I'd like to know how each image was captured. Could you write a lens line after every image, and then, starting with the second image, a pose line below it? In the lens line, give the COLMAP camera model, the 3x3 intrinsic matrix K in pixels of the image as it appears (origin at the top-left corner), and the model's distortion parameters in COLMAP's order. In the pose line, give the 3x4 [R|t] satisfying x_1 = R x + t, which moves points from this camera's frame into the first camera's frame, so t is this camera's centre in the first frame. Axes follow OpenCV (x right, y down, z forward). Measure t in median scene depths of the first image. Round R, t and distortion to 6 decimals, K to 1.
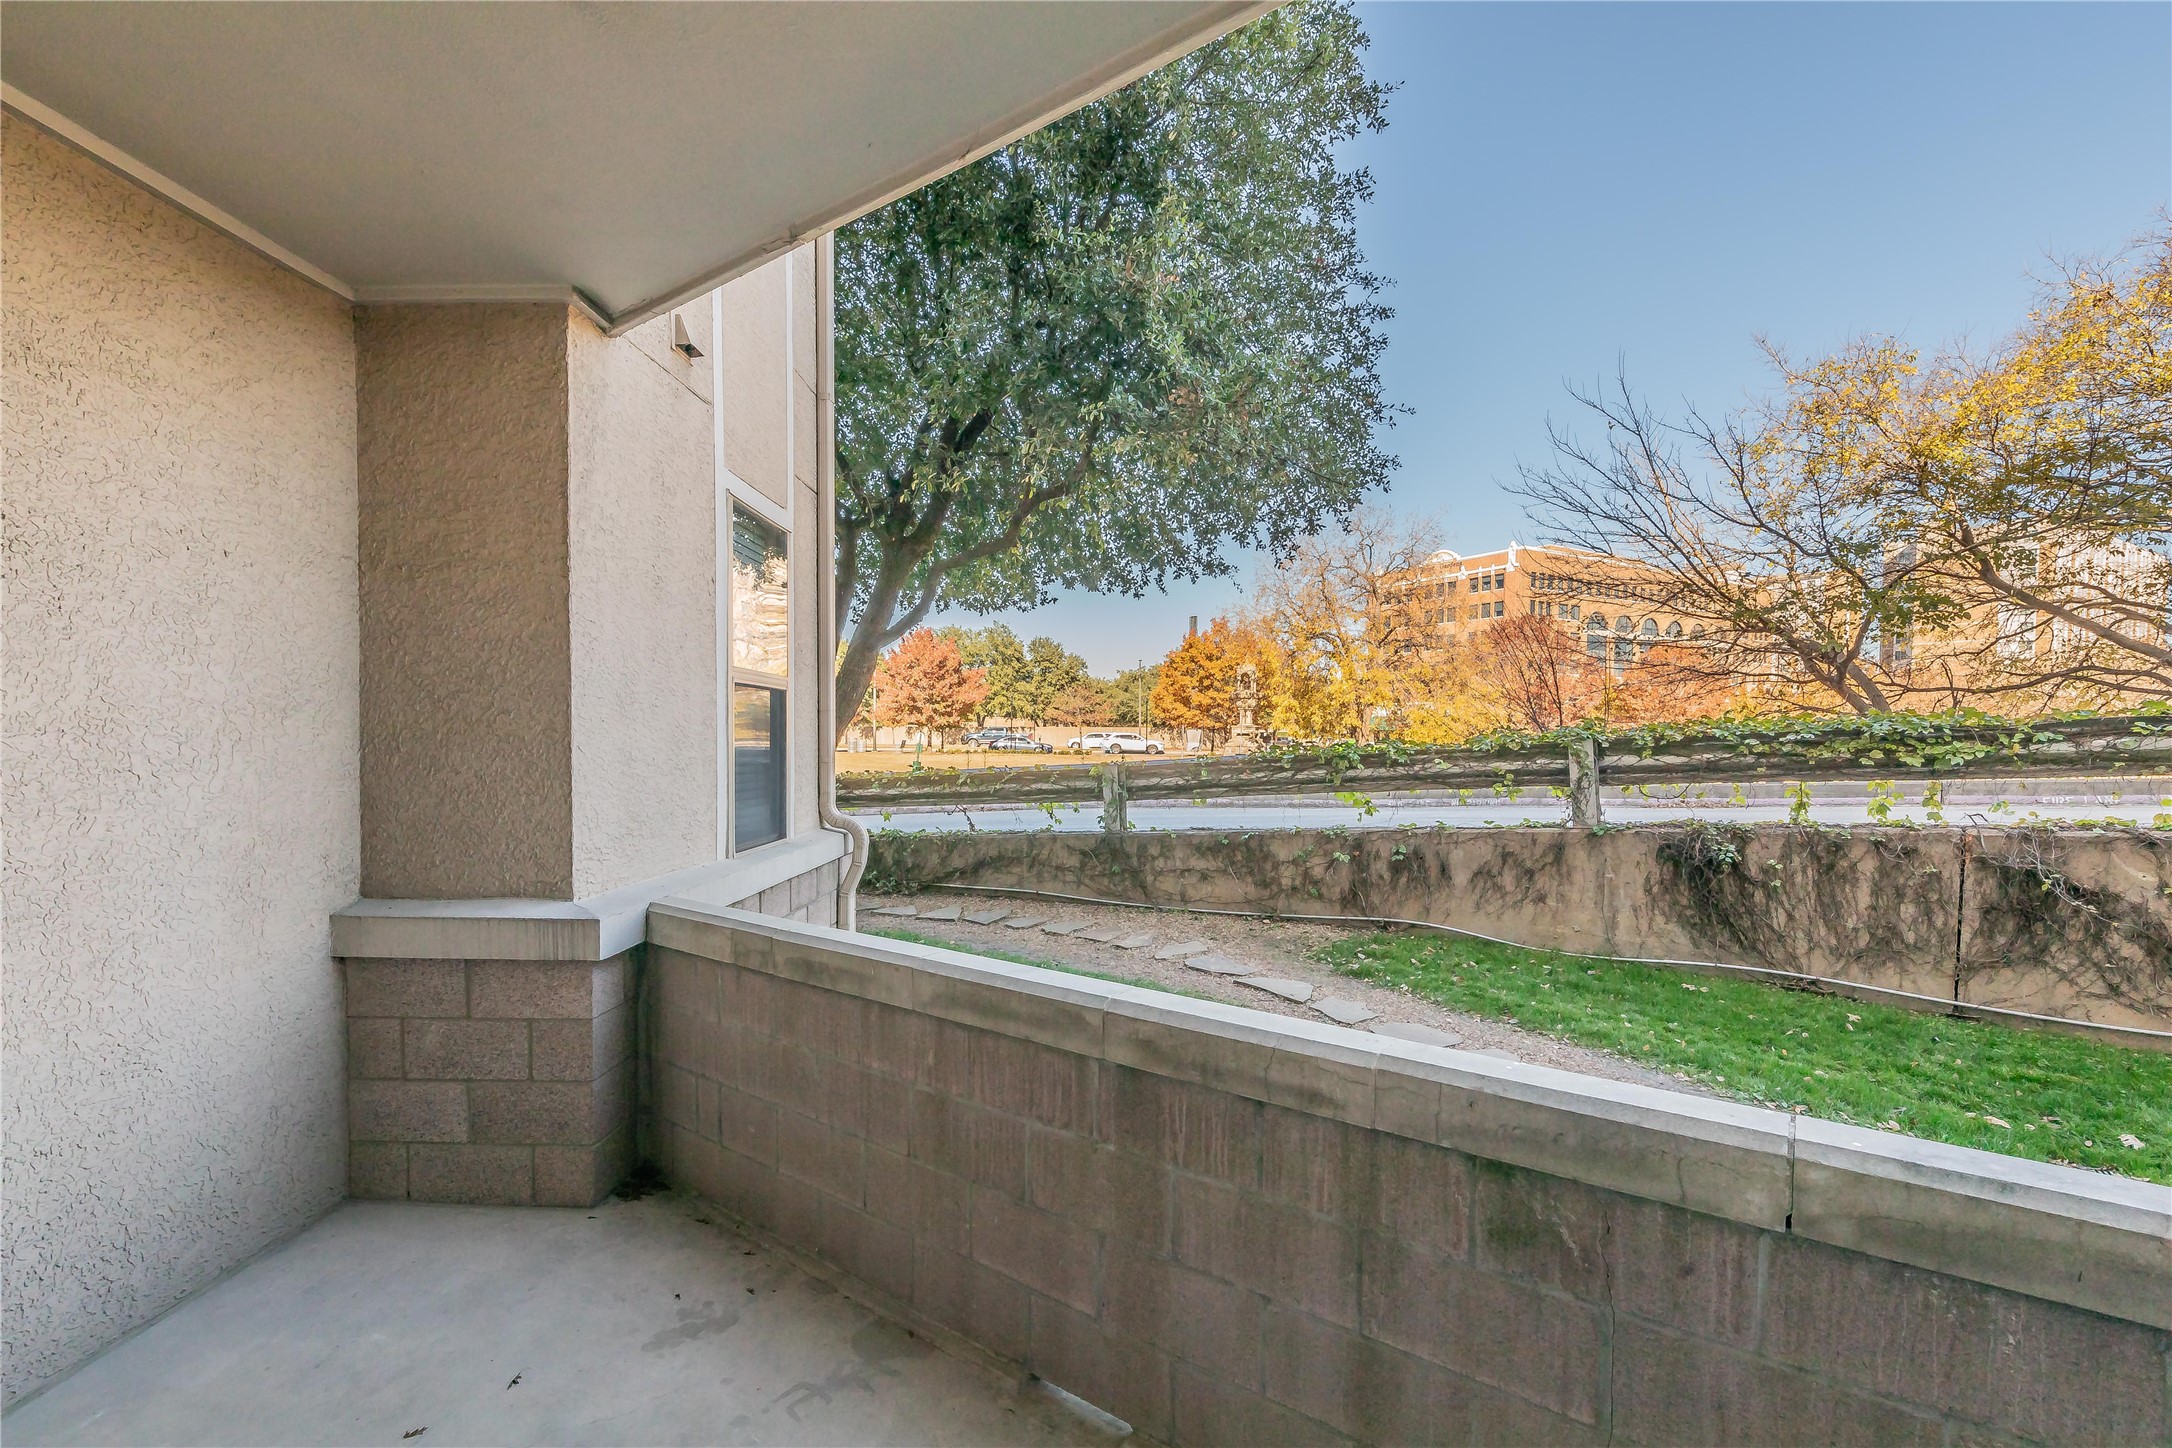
lens RADIAL K [[948.9, 0, 1127.0], [0, 948.9, 777.2], [0, 0, 1]] dist [-0.000562, 0.000077]
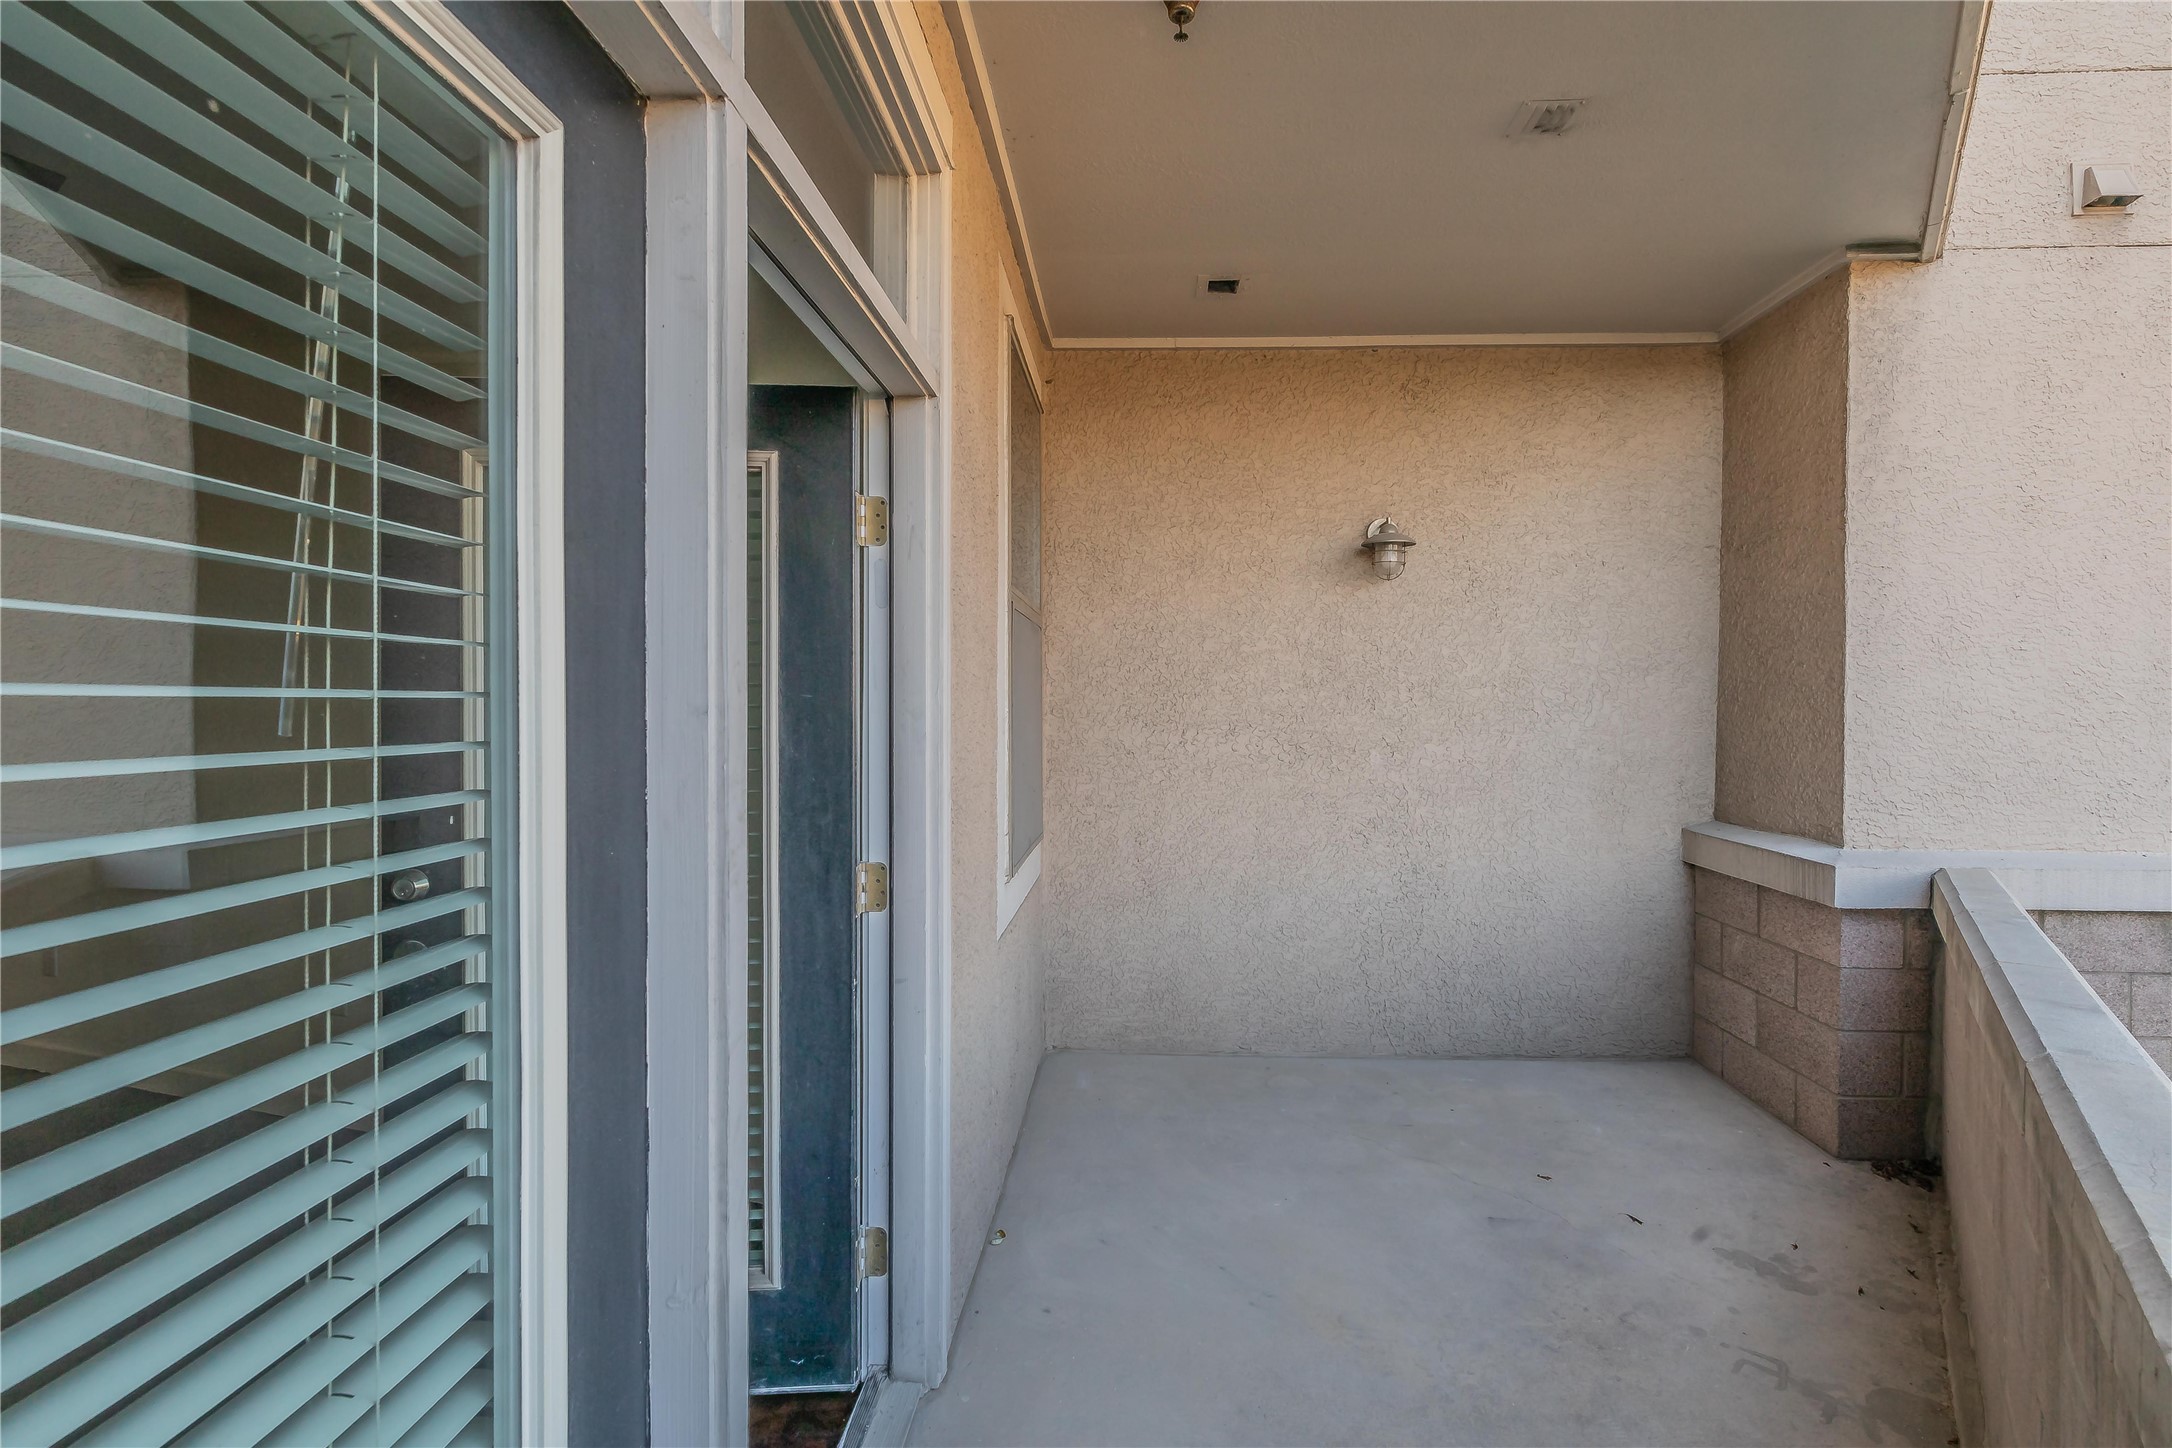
lens RADIAL K [[948.9, 0, 1096.6], [0, 948.9, 711.4], [0, 0, 1]] dist [-0.000562, 0.000077]
pose [[-0.040423, 0.004340, -0.999173, 0.460218], [-0.045057, 0.998965, 0.006162, 0.014921], [0.998166, 0.045268, -0.040186, 0.246568]]
